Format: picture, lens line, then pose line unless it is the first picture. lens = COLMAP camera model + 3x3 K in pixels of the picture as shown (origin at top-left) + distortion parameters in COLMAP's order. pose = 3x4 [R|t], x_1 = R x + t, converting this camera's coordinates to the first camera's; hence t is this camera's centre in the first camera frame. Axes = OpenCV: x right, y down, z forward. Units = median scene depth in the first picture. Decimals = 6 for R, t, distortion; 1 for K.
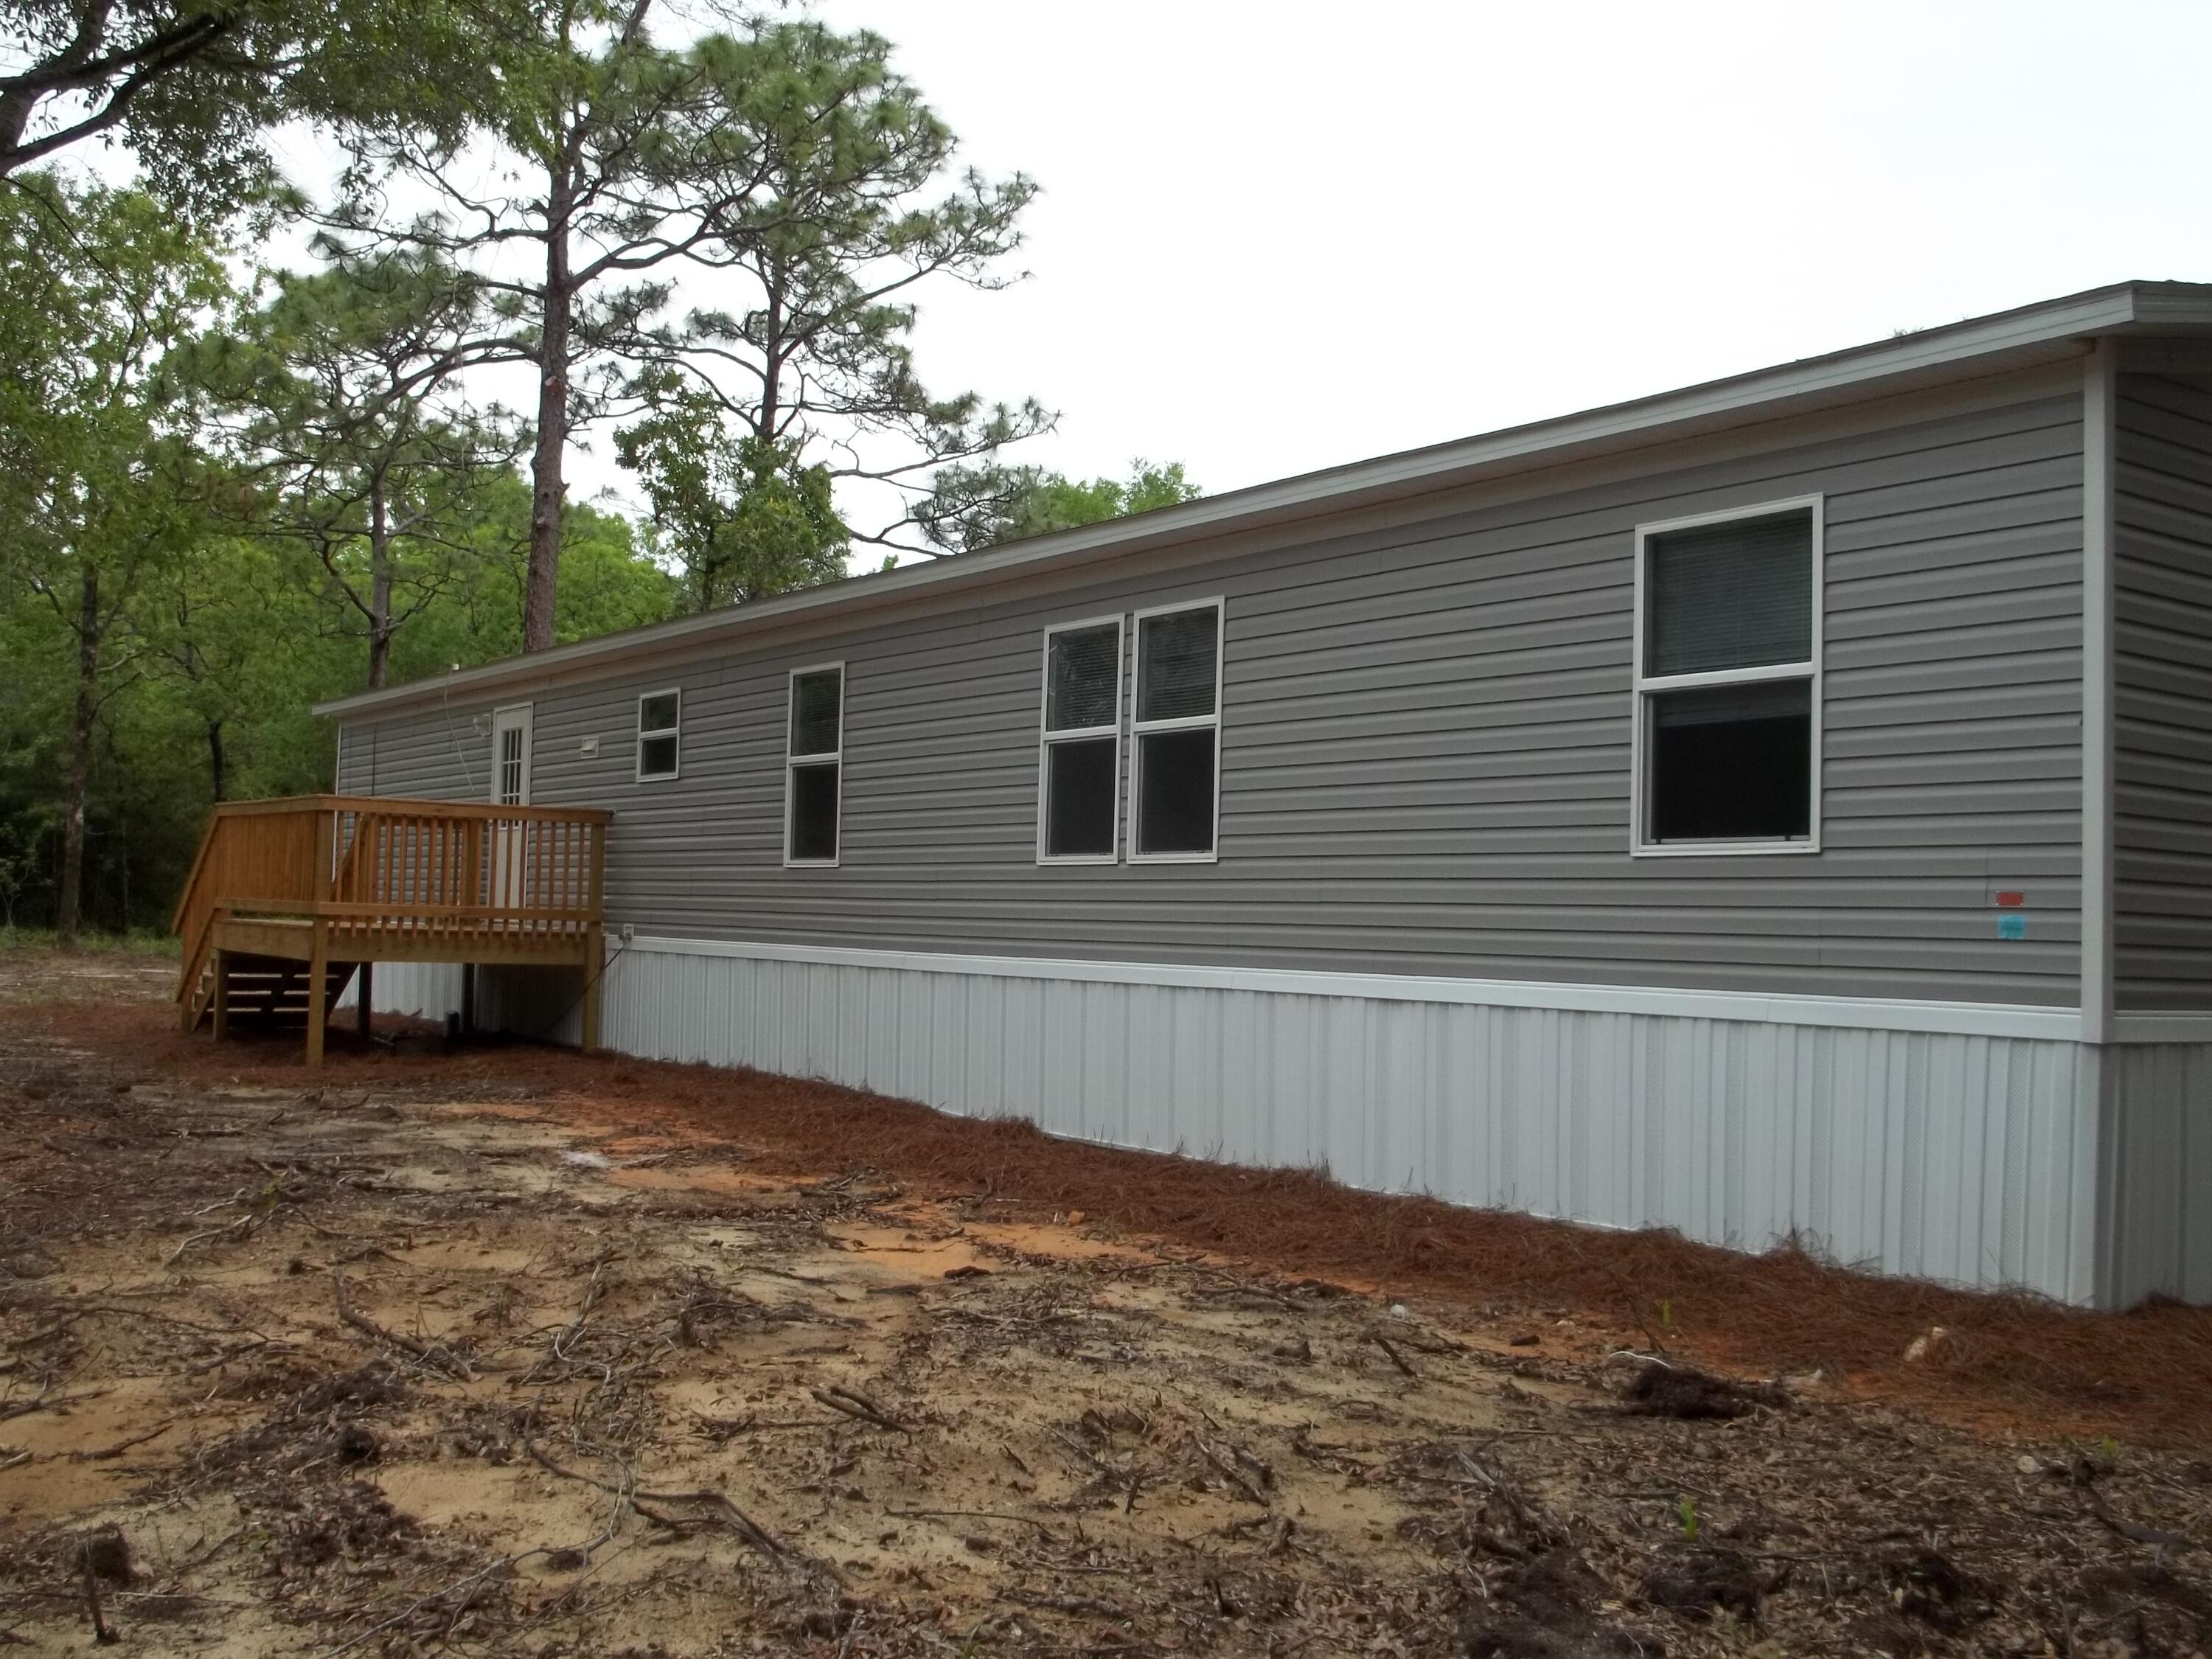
lens RADIAL K [[2199.2, 0, 1106.0], [0, 2199.2, 829.5], [0, 0, 1]] dist [-0.104790, 0.156713]
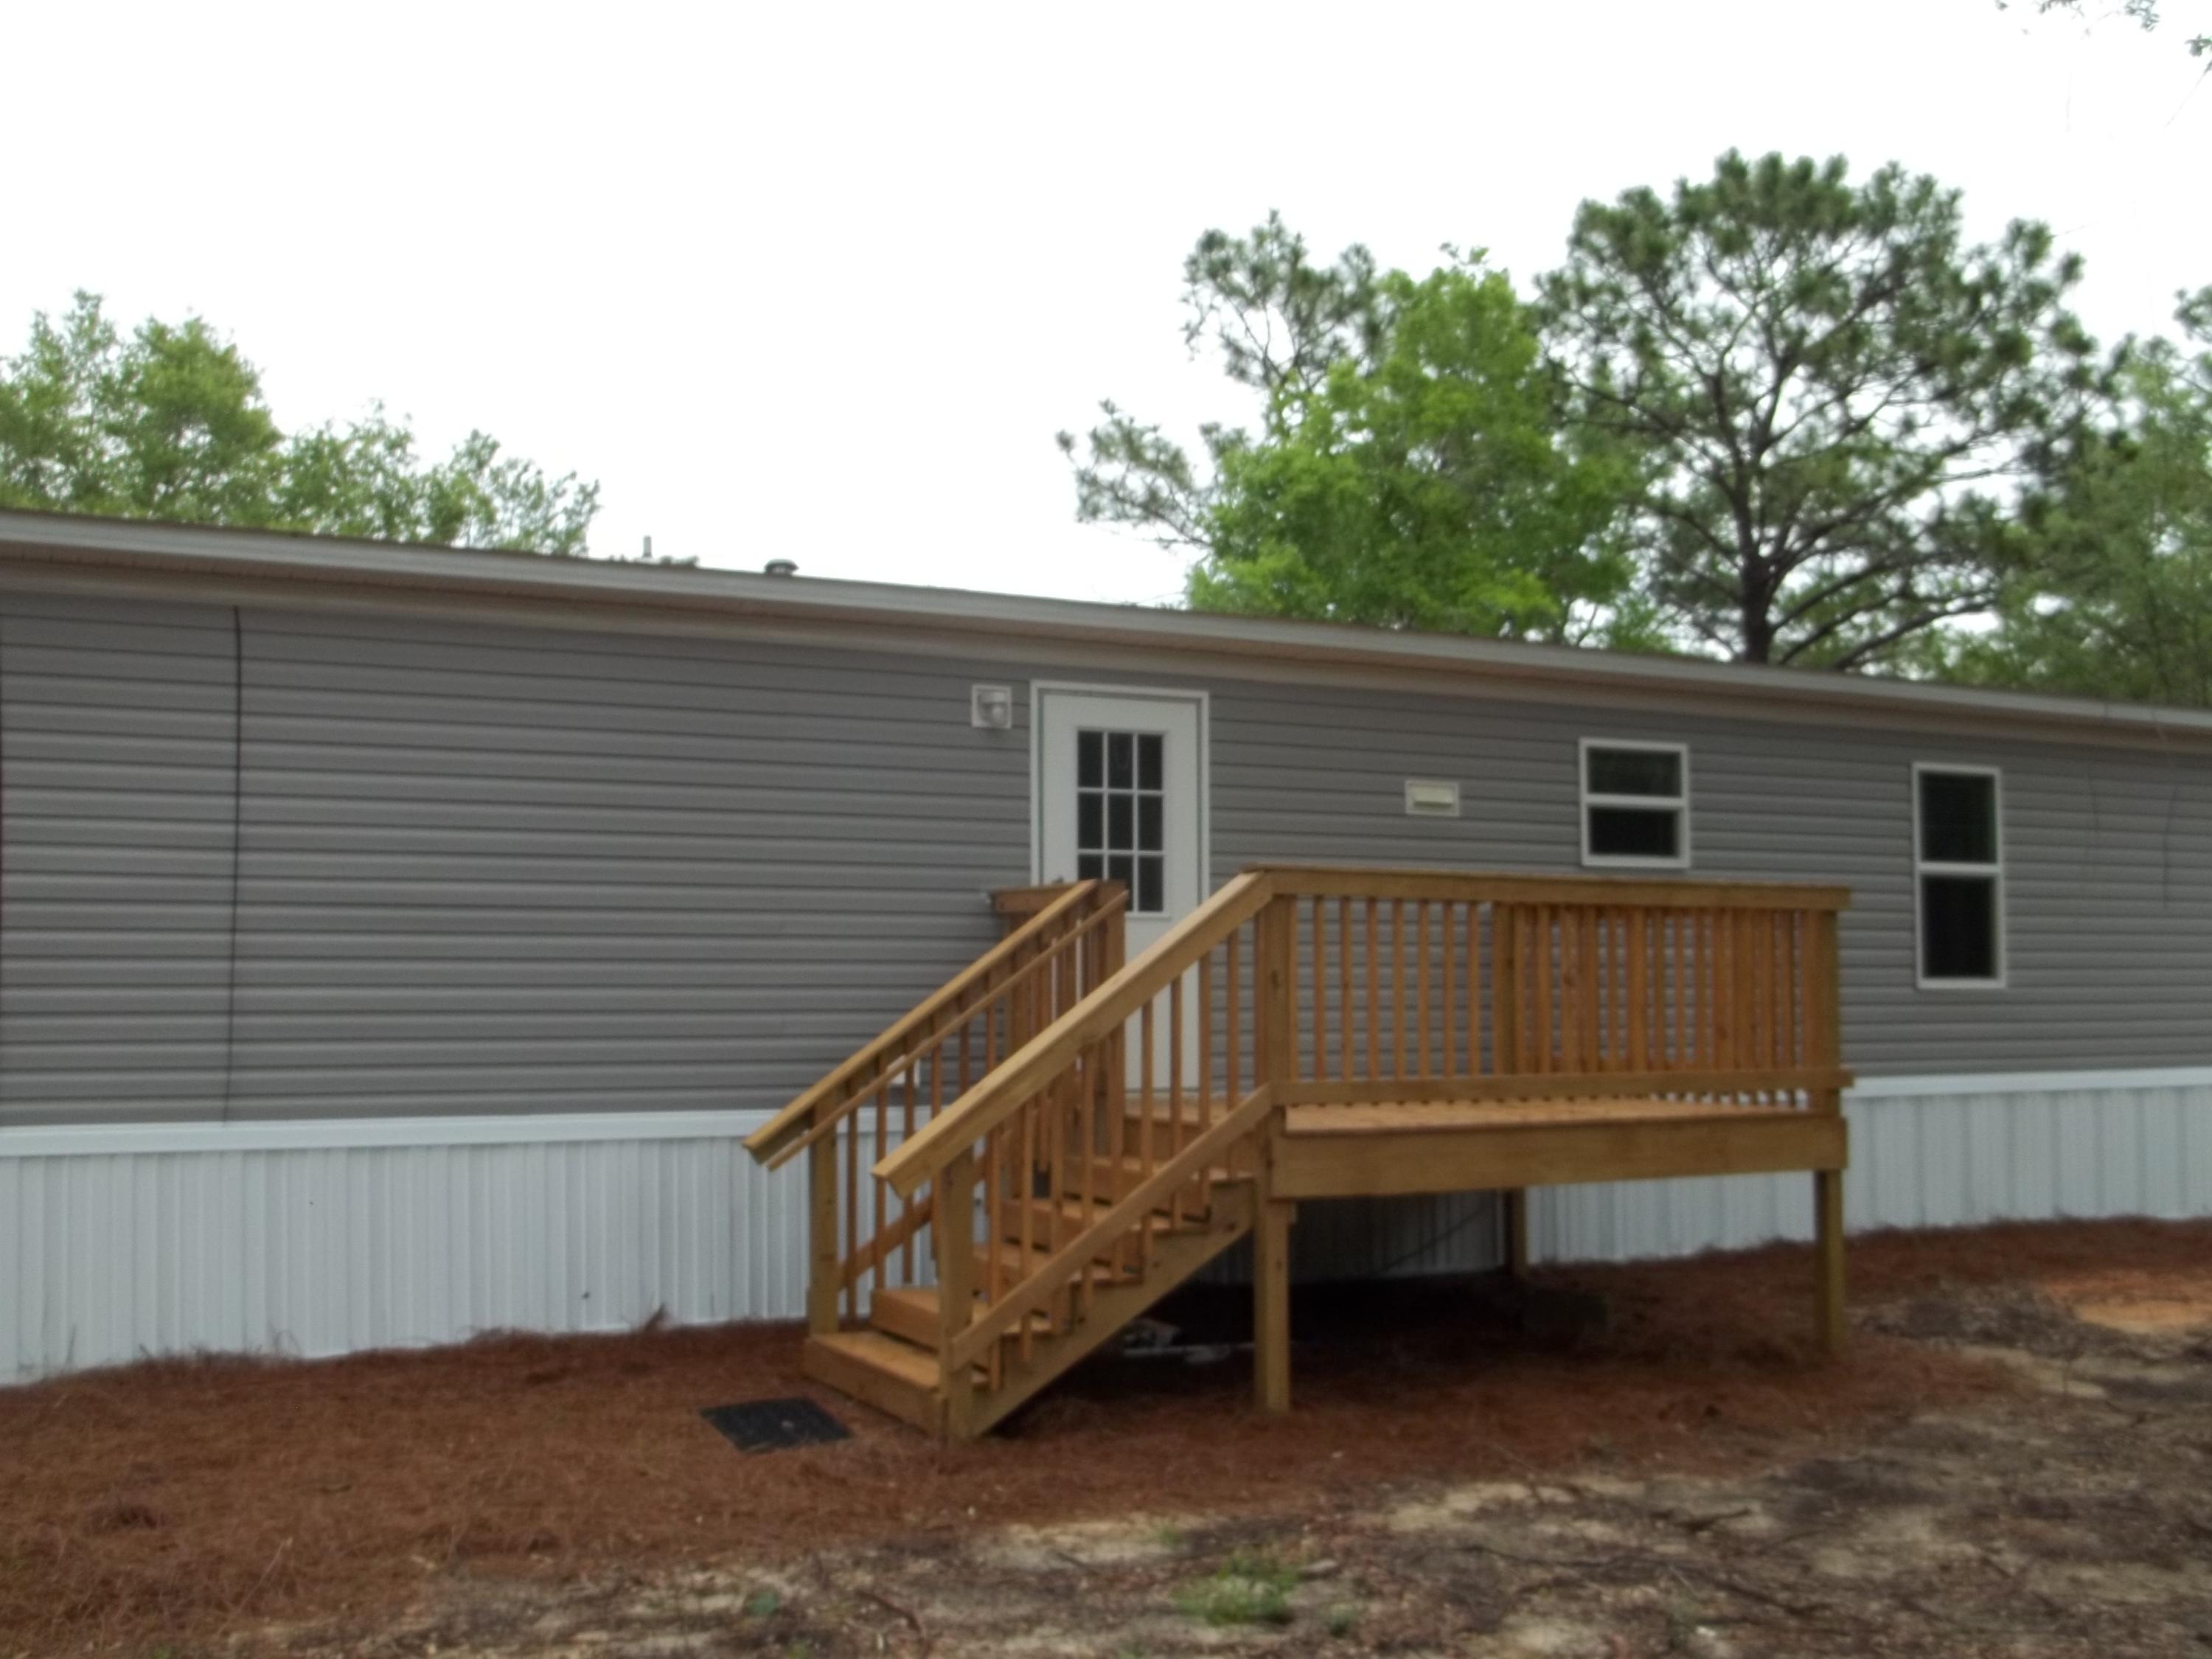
lens RADIAL K [[2199.2, 0, 1106.0], [0, 2199.2, 829.5], [0, 0, 1]] dist [-0.104790, 0.156713]
pose [[0.124666, 0.043341, 0.991252, -1.065090], [-0.035359, 0.998605, -0.039215, -0.000556], [-0.991569, -0.030161, 0.126025, 1.236514]]
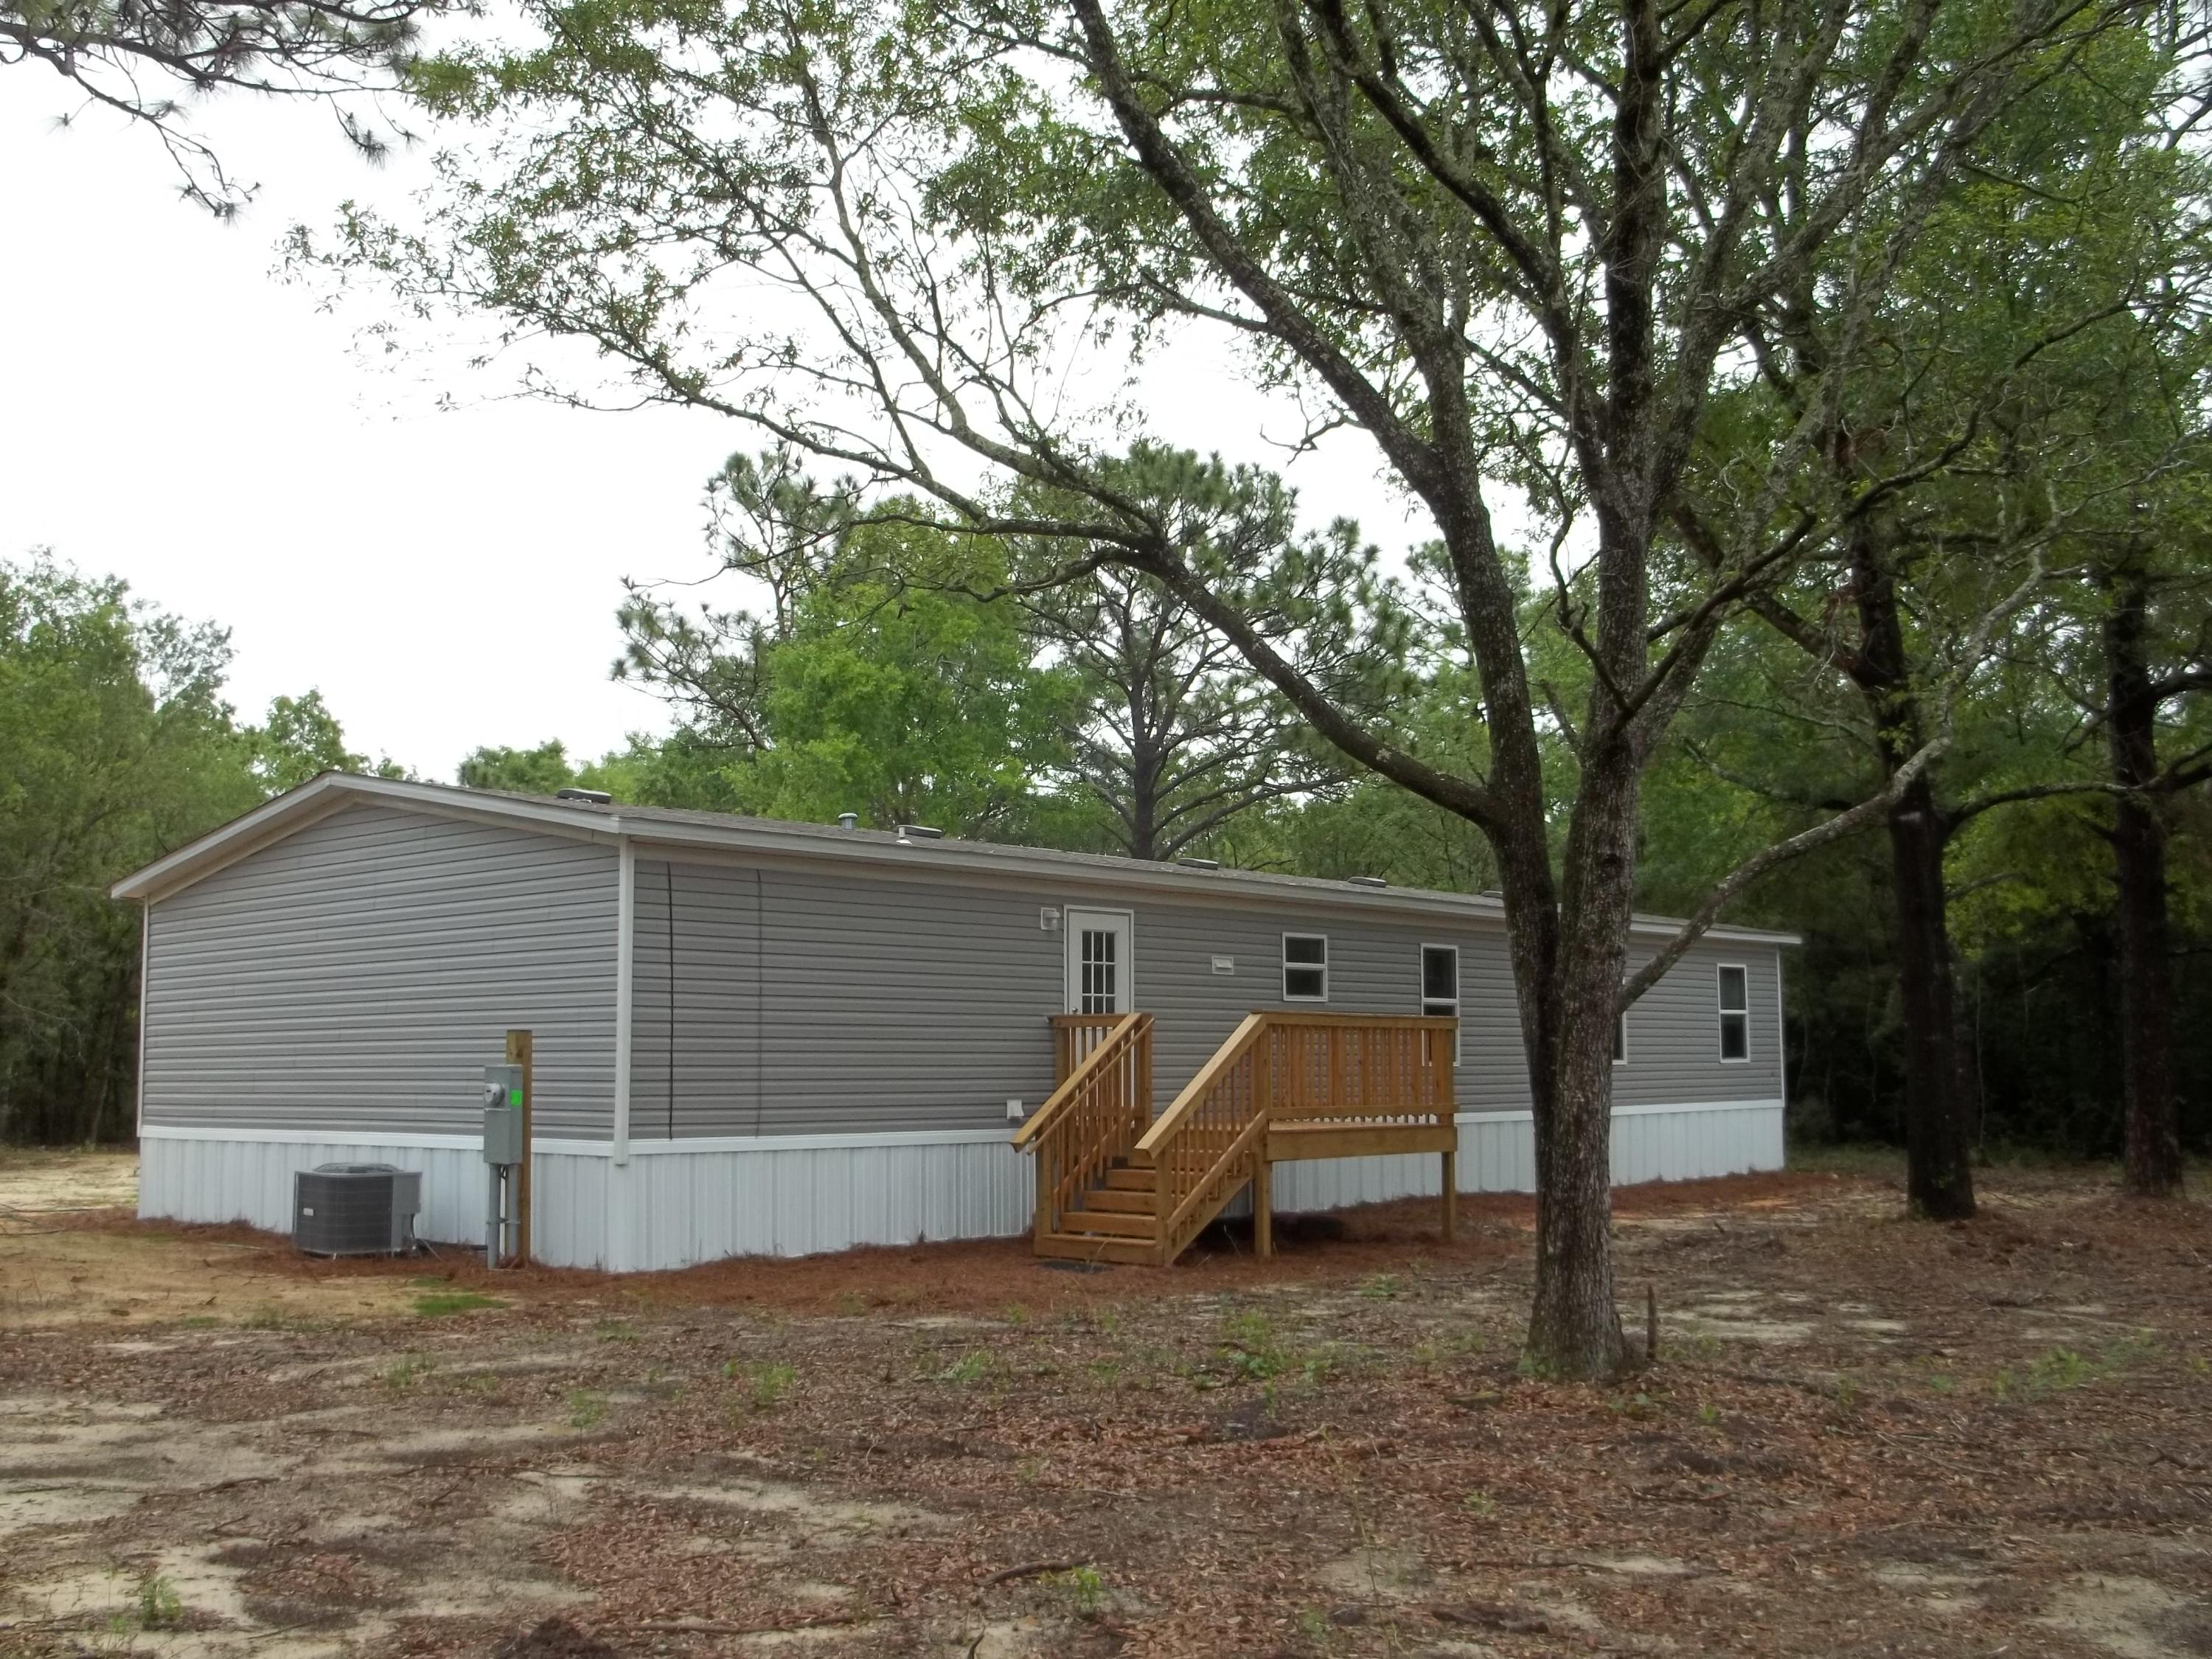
lens RADIAL K [[2199.2, 0, 1106.0], [0, 2199.2, 829.5], [0, 0, 1]] dist [-0.104790, 0.156713]
pose [[-0.248882, 0.075819, 0.965562, -1.673217], [-0.044535, 0.994981, -0.089608, -0.001678], [-0.967509, -0.065303, -0.244257, 1.654428]]
